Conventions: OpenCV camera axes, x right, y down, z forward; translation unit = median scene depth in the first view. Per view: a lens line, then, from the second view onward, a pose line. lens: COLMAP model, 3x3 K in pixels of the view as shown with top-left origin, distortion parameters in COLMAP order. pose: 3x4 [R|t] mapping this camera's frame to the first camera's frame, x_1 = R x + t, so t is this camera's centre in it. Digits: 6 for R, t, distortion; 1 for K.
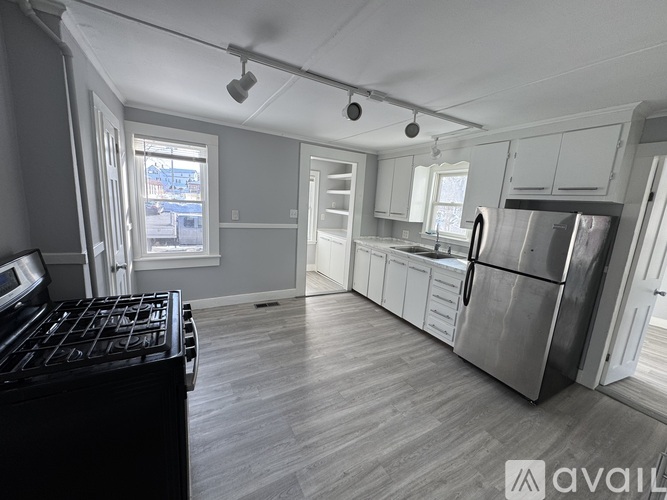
lens RADIAL K [[265.6, 0, 333.1], [0, 265.6, 248.0], [0, 0, 1]] dist [0.000295, 0.000009]
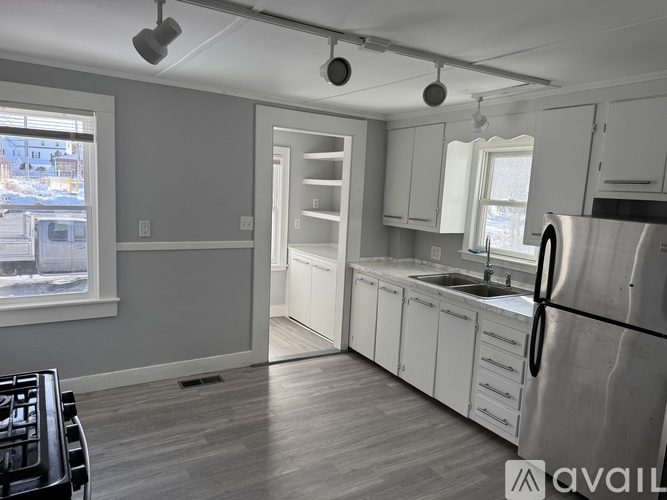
lens RADIAL K [[466.2, 0, 333.5], [0, 466.2, 250.0], [0, 0, 1]] dist [0.079787, -0.101981]
pose [[0.999254, -0.020049, 0.033016, 0.012735], [0.021382, 0.998949, -0.040539, -0.029324], [-0.032169, 0.041214, 0.998632, -0.055834]]
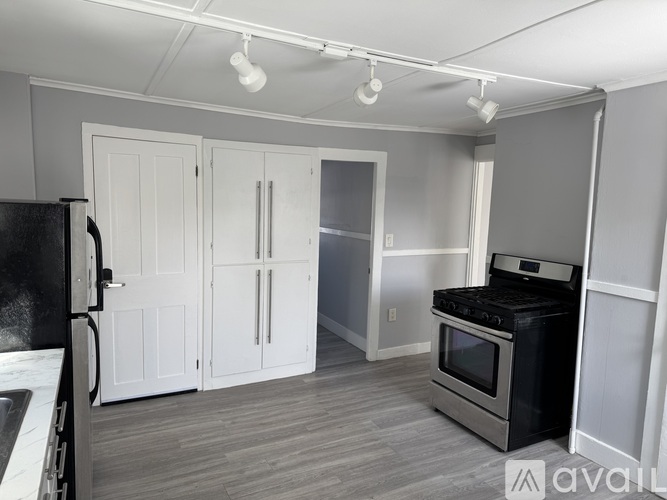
lens RADIAL K [[466.2, 0, 333.5], [0, 466.2, 250.0], [0, 0, 1]] dist [0.079787, -0.101981]
pose [[-0.994527, -0.100738, 0.027695, 0.049926], [-0.088538, 0.953386, 0.288473, -0.280200], [-0.055465, 0.284442, -0.957087, 1.411294]]
